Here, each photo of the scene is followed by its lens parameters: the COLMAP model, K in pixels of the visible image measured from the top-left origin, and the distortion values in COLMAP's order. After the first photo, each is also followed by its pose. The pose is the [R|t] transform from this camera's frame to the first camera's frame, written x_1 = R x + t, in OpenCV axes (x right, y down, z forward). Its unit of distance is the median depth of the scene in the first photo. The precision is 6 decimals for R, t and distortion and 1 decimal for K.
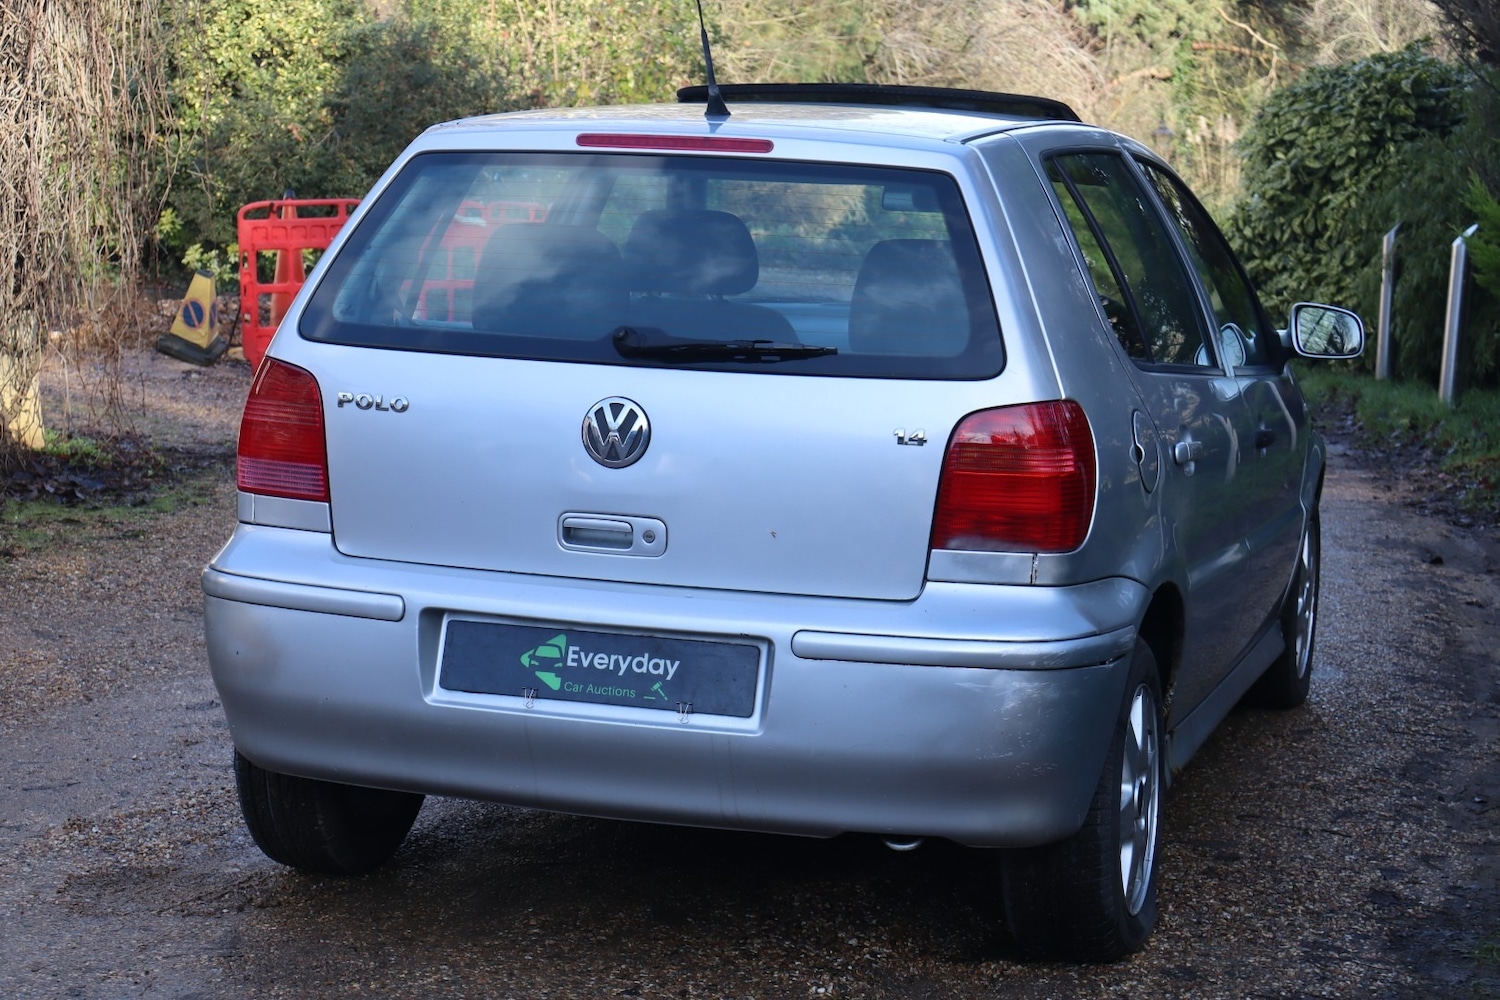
lens RADIAL K [[2999.2, 0, 762.8], [0, 2999.2, 494.7], [0, 0, 1]] dist [-0.012613, 0.000000]
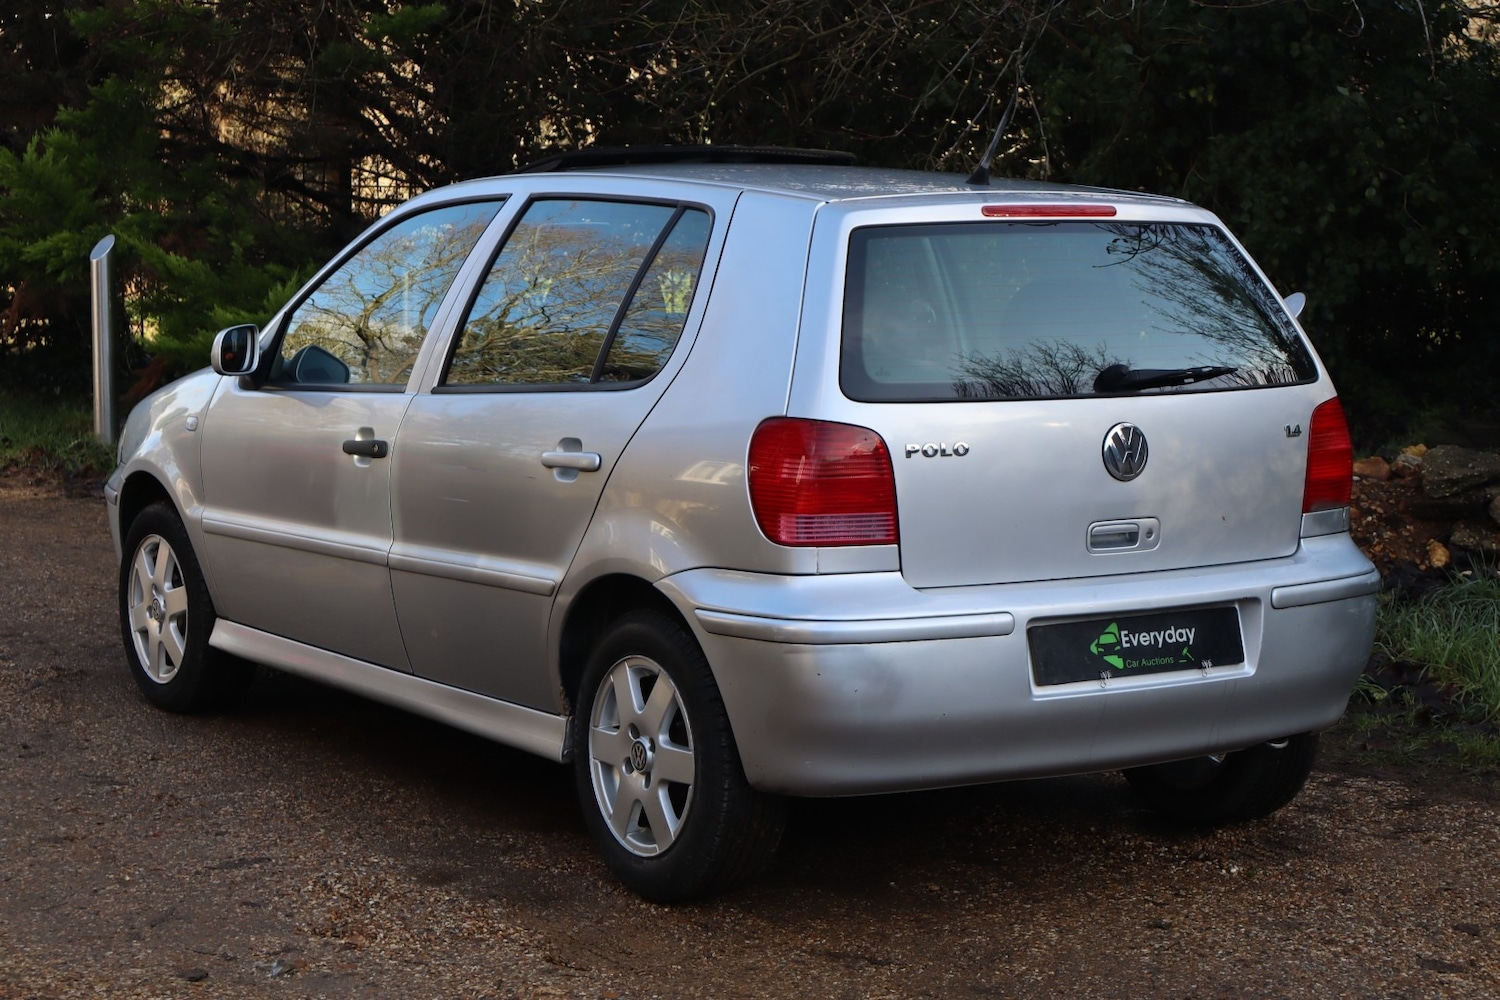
lens RADIAL K [[2999.2, 0, 749.9], [0, 2999.2, 510.7], [0, 0, 1]] dist [-0.012613, 0.000000]
pose [[0.634935, -0.117096, 0.763640, -1.033489], [0.101854, 0.992506, 0.067503, -0.090876], [-0.765822, 0.034920, 0.642104, 0.320469]]
